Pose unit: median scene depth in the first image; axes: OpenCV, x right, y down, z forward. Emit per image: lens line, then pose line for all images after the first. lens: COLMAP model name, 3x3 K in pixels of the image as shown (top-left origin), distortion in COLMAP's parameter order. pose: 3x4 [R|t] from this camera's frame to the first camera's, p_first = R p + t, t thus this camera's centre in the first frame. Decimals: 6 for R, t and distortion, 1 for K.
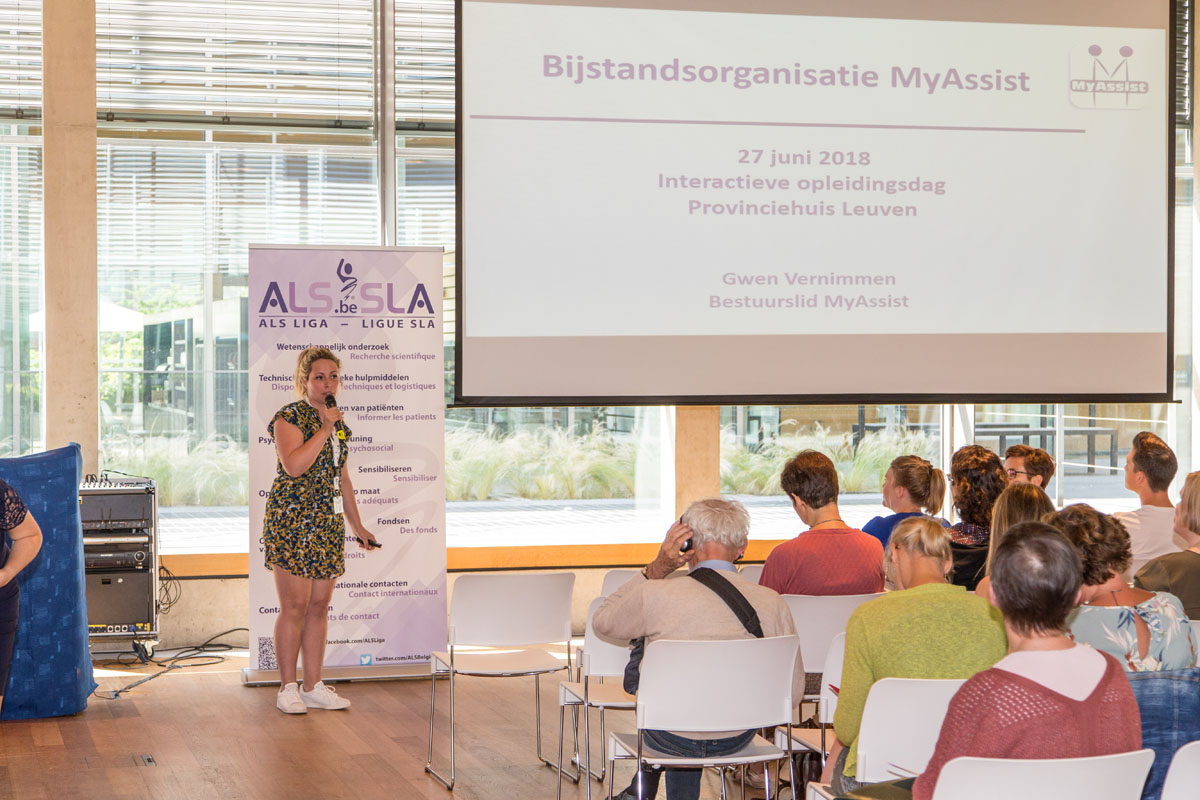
lens RADIAL K [[2311.9, 0, 600.0], [0, 2311.9, 400.0], [0, 0, 1]] dist [0.068766, -0.356681]
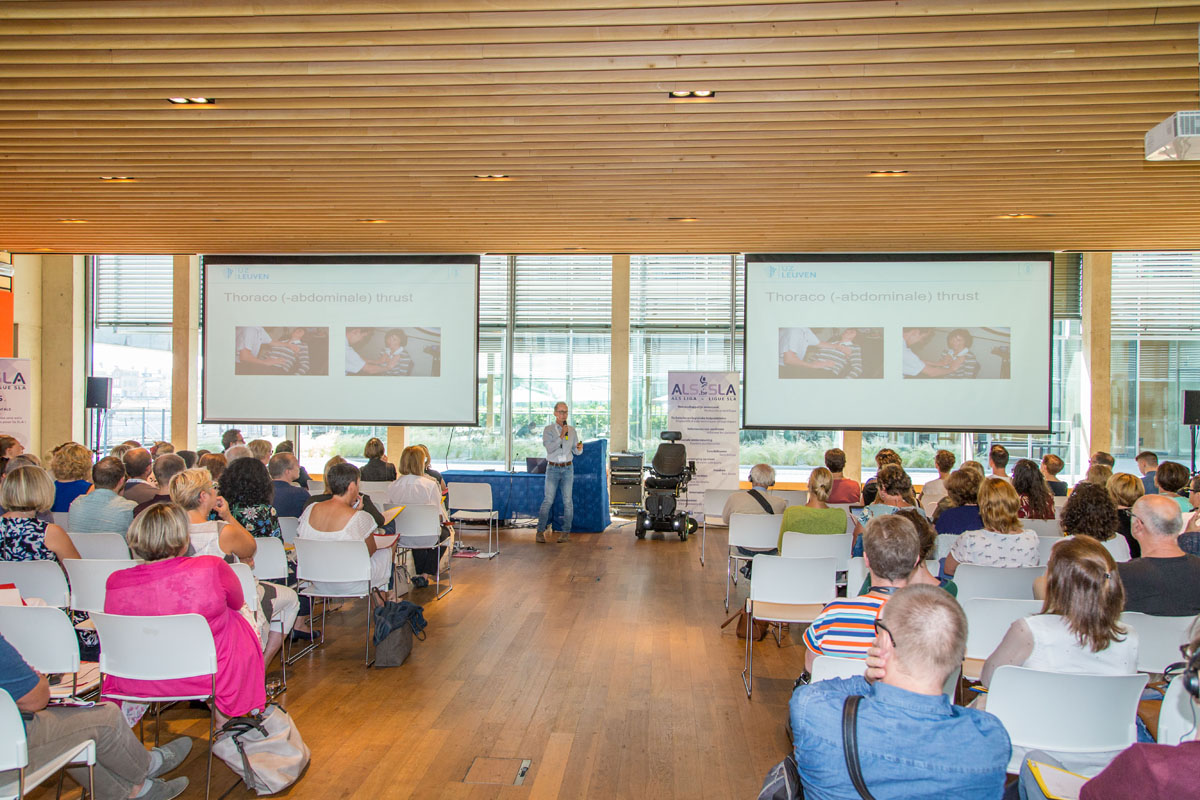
lens RADIAL K [[868.4, 0, 600.0], [0, 868.4, 400.0], [0, 0, 1]] dist [0.025467, 0.000874]
pose [[0.934386, 0.006933, -0.356196, 0.146181], [-0.017997, 0.999453, -0.027756, -0.000134], [0.355809, 0.032345, 0.933999, -0.023683]]
